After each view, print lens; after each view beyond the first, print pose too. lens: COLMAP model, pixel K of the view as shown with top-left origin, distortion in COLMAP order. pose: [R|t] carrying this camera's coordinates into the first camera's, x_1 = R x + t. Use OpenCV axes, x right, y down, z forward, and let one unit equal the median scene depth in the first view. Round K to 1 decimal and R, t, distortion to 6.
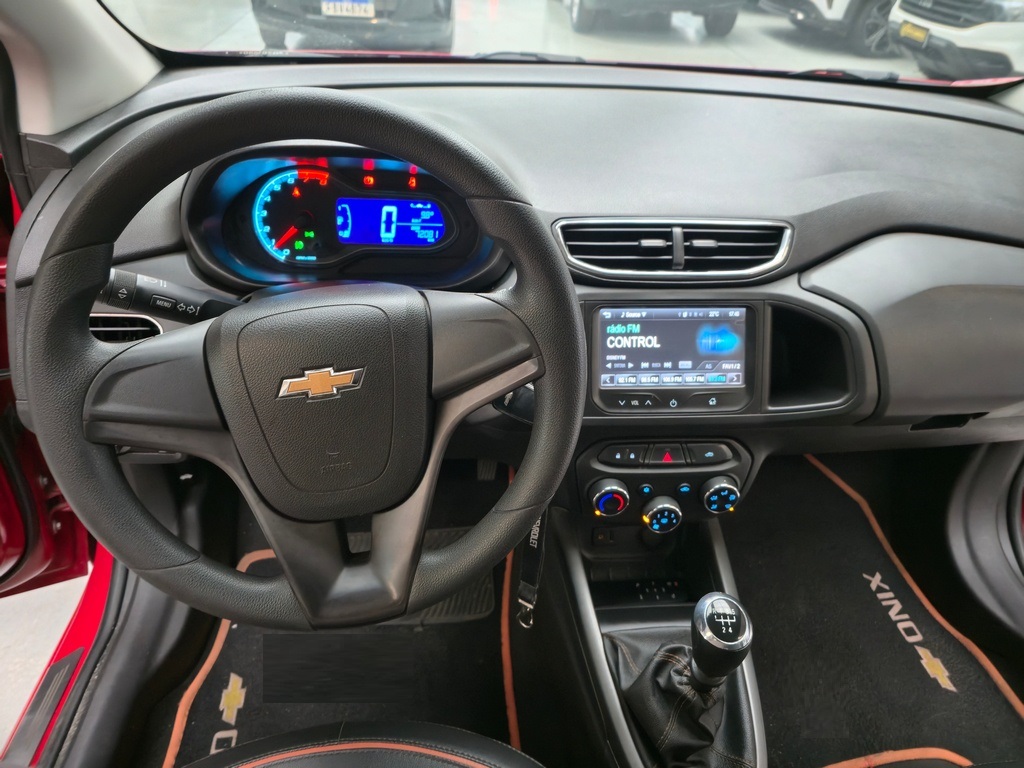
lens RADIAL K [[669.6, 0, 512.0], [0, 669.6, 384.0], [0, 0, 1]] dist [0.024910, -0.003972]
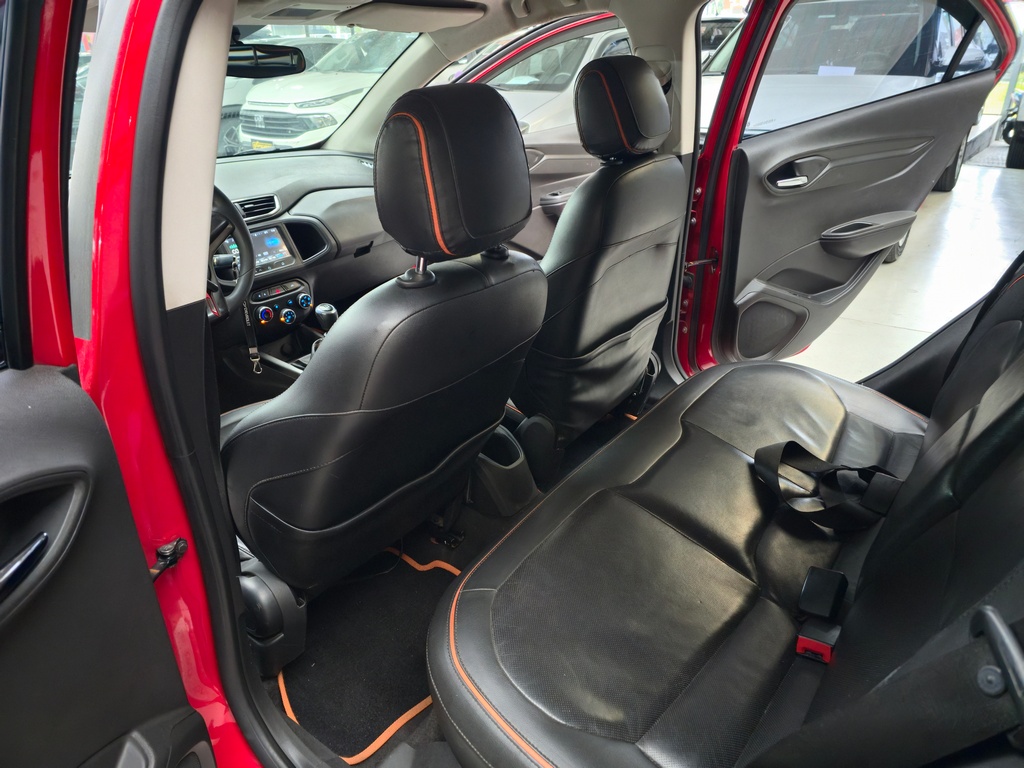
lens RADIAL K [[669.6, 0, 512.0], [0, 669.6, 384.0], [0, 0, 1]] dist [0.024910, -0.003972]
pose [[0.662796, -0.386728, 0.641204, -0.920434], [0.485510, 0.873868, 0.025195, 0.774127], [-0.570072, 0.294612, 0.766956, -1.283507]]
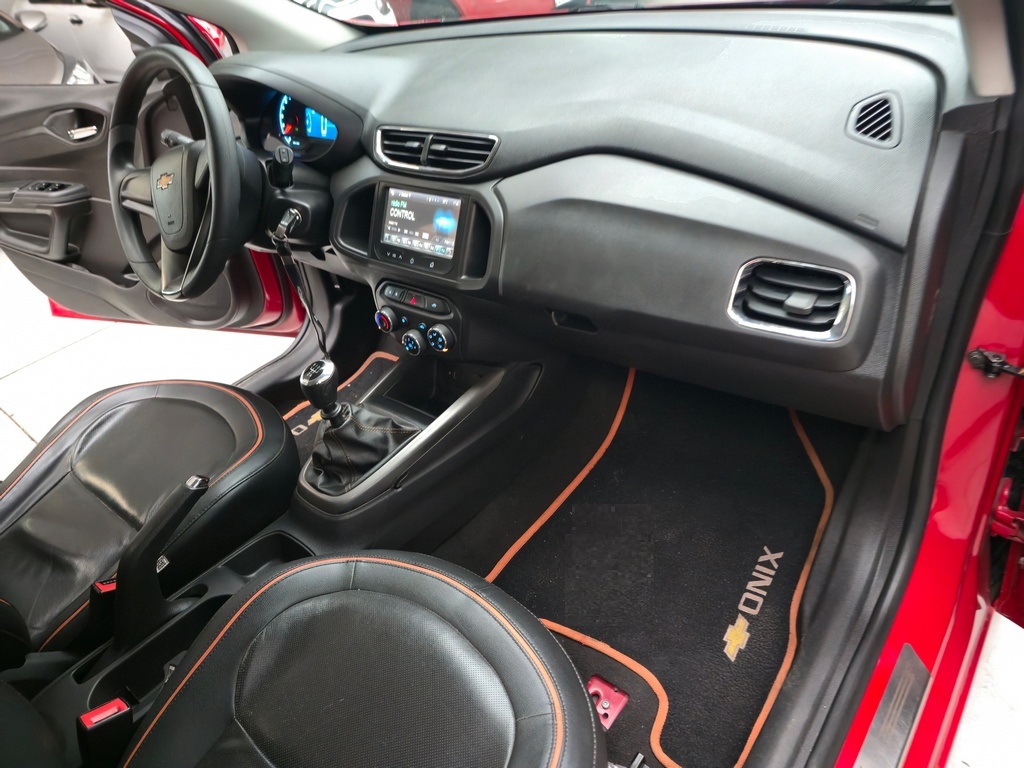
lens RADIAL K [[669.6, 0, 512.0], [0, 669.6, 384.0], [0, 0, 1]] dist [0.024910, -0.003972]
pose [[0.696203, 0.285347, -0.658694, 1.411020], [-0.241187, 0.957239, 0.159757, 0.000595], [0.676114, 0.047645, 0.735255, 0.101558]]
